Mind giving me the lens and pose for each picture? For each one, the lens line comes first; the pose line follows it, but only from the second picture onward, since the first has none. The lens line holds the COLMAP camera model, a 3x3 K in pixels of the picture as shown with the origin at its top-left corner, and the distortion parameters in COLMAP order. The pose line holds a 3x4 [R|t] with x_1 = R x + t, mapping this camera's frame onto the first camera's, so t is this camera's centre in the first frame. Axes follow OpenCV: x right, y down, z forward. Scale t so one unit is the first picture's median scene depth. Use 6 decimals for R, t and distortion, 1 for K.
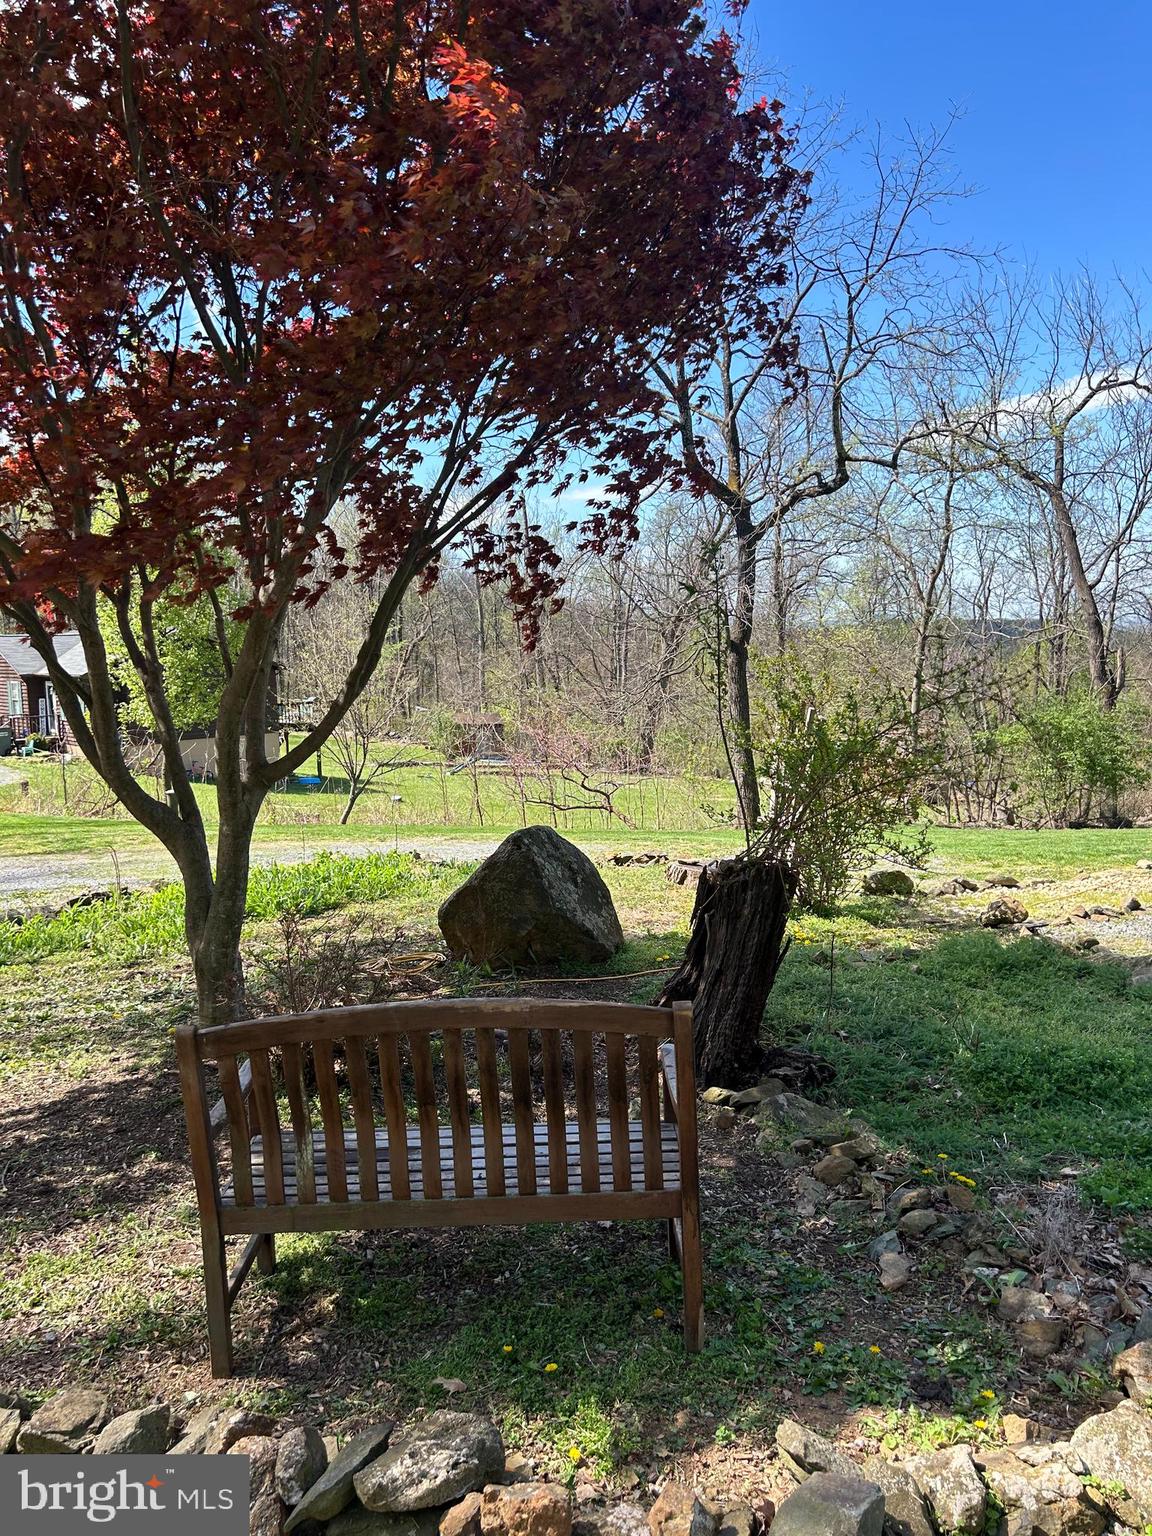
lens RADIAL K [[1159.2, 0, 574.9], [0, 1159.2, 771.1], [0, 0, 1]] dist [0.071391, -0.079308]
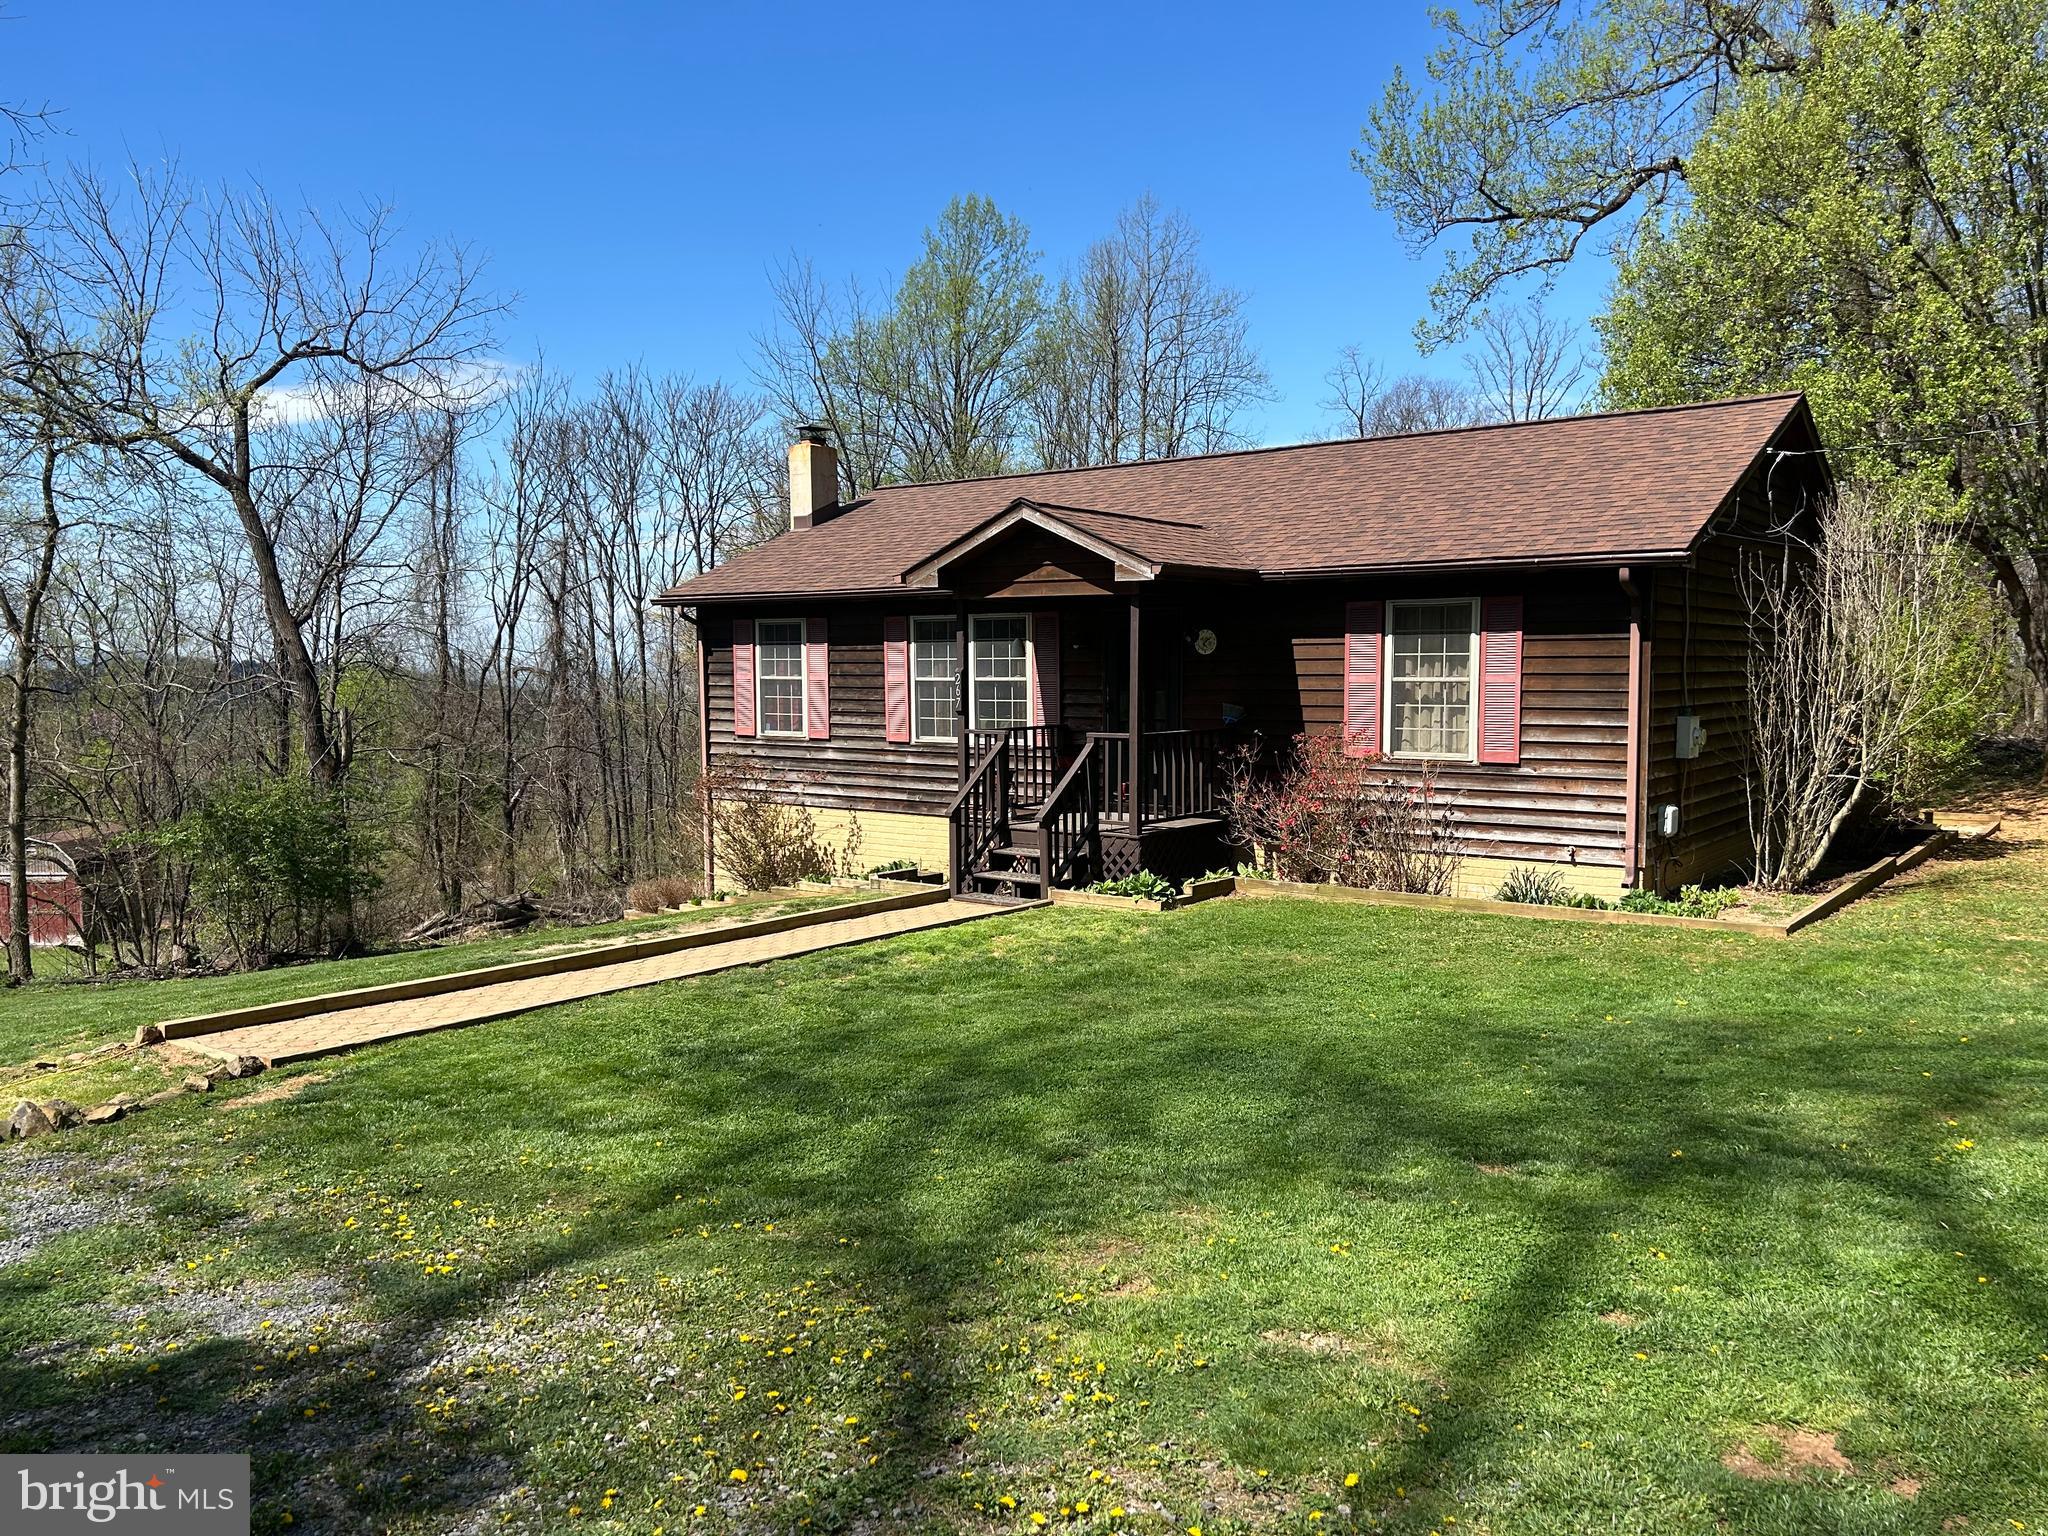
lens RADIAL K [[1545.6, 0, 1016.8], [0, 1545.6, 783.5], [0, 0, 1]] dist [0.071391, -0.079308]
pose [[0.719992, -0.035739, 0.693062, 0.095815], [0.072231, 0.997108, -0.023619, -0.004218], [-0.690213, 0.067066, 0.720491, 0.006944]]
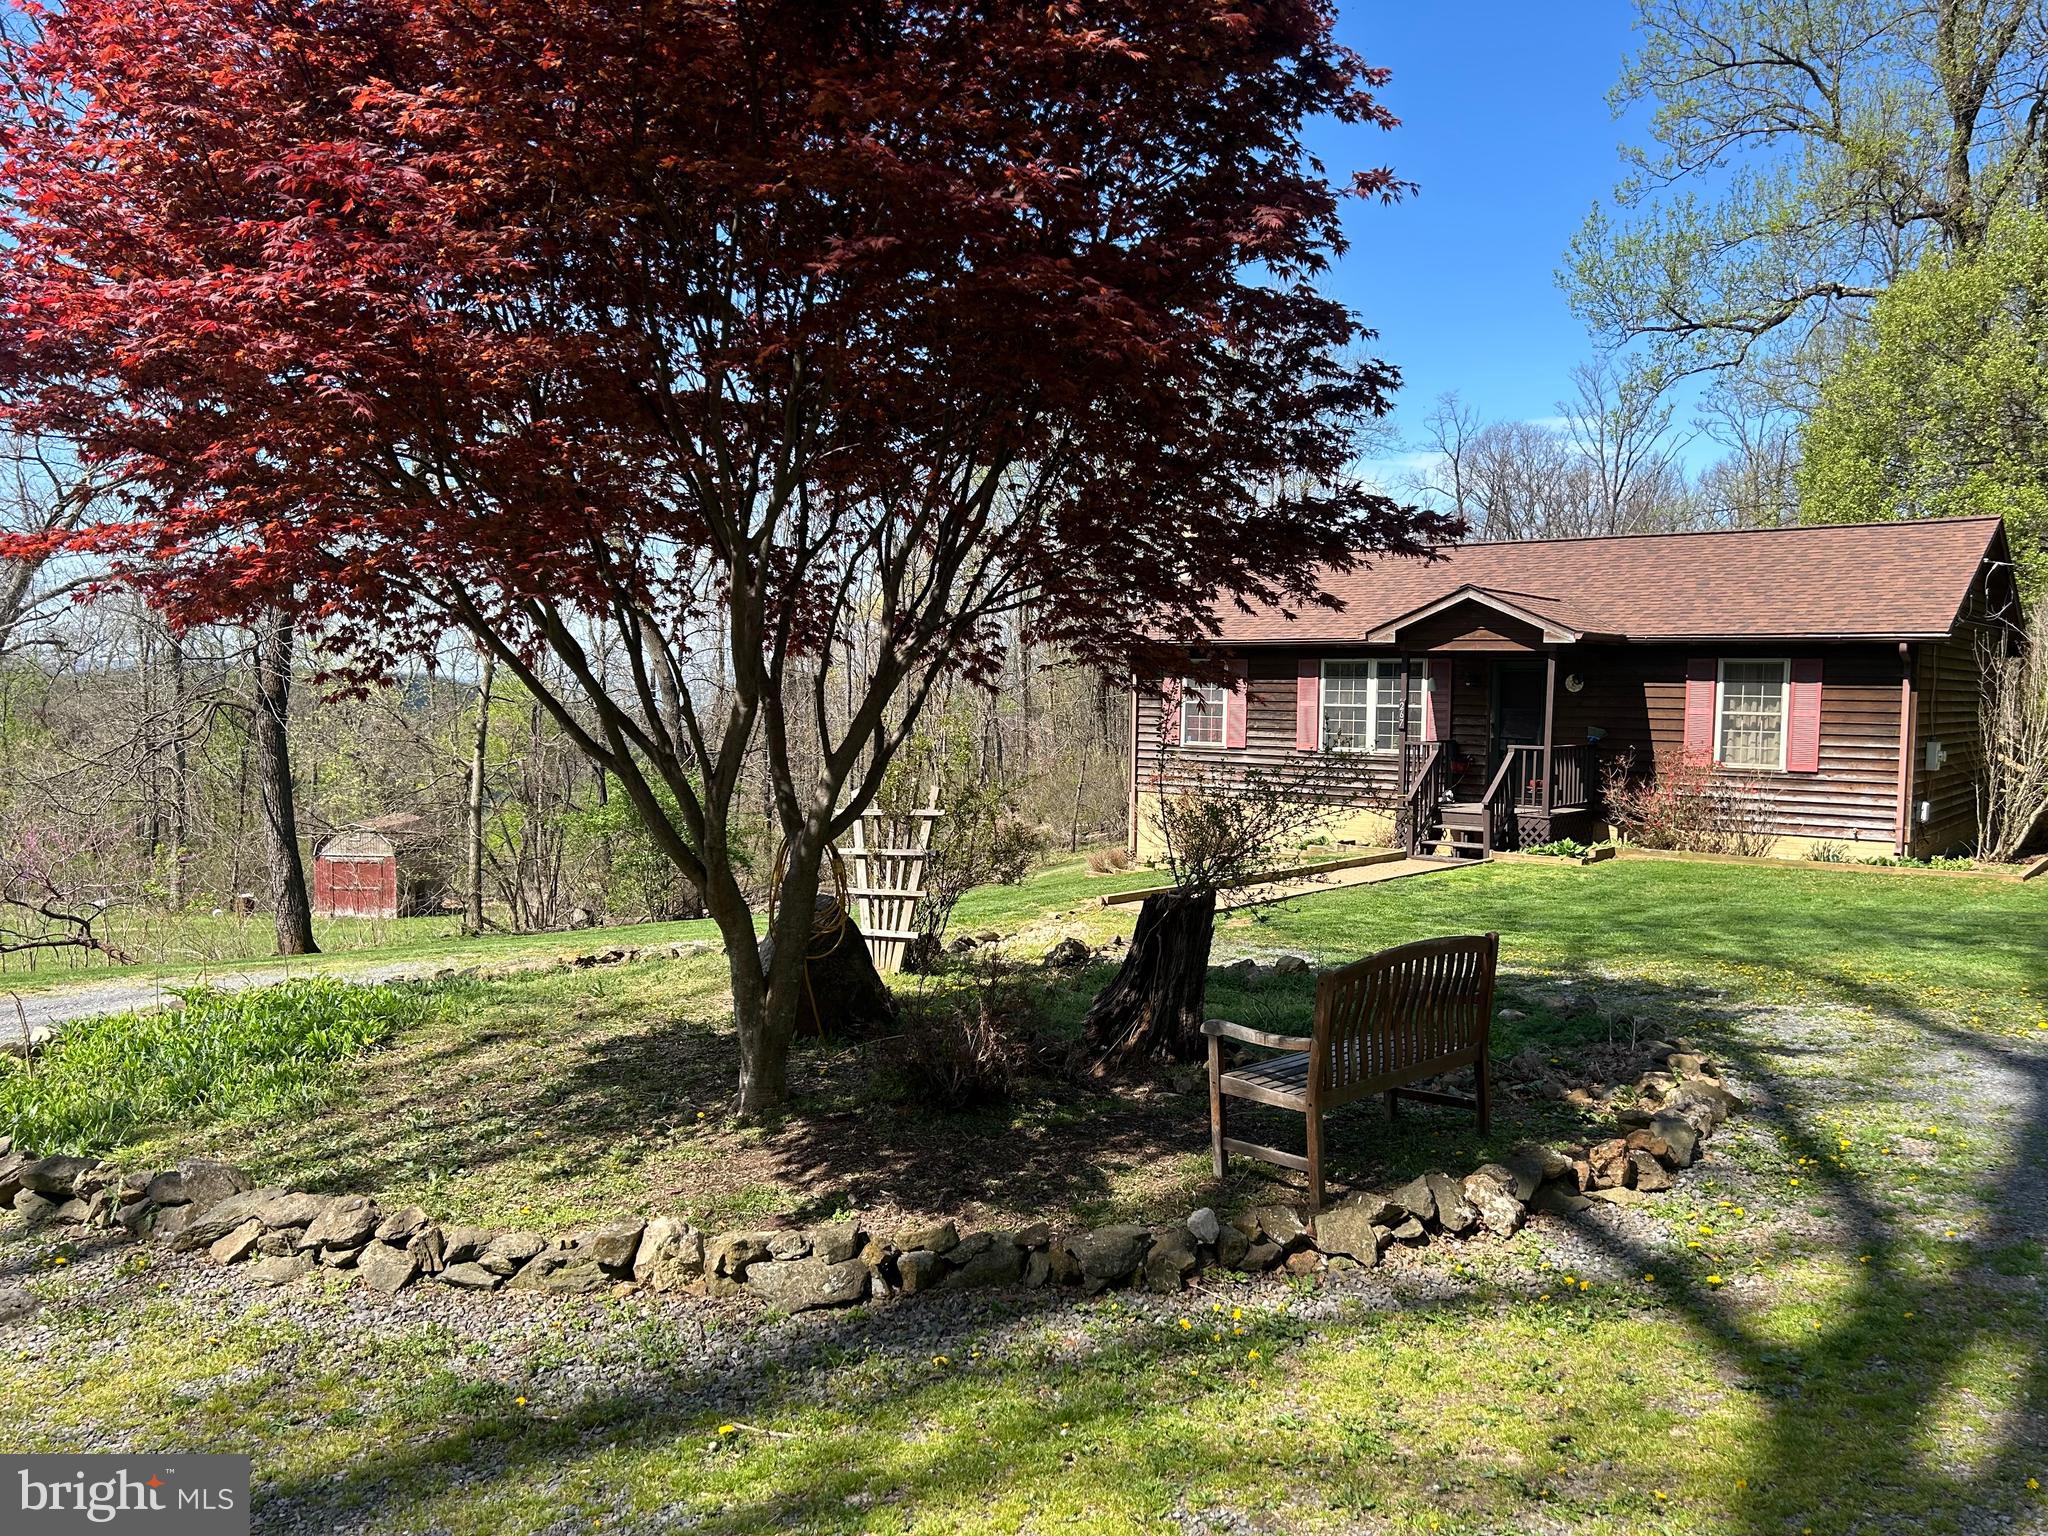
lens RADIAL K [[1545.6, 0, 1033.3], [0, 1545.6, 786.3], [0, 0, 1]] dist [0.071391, -0.079308]
pose [[0.726985, -0.012817, 0.686534, -0.169713], [0.051074, 0.998065, -0.035451, 0.002137], [-0.684752, 0.060837, 0.726233, -0.022424]]
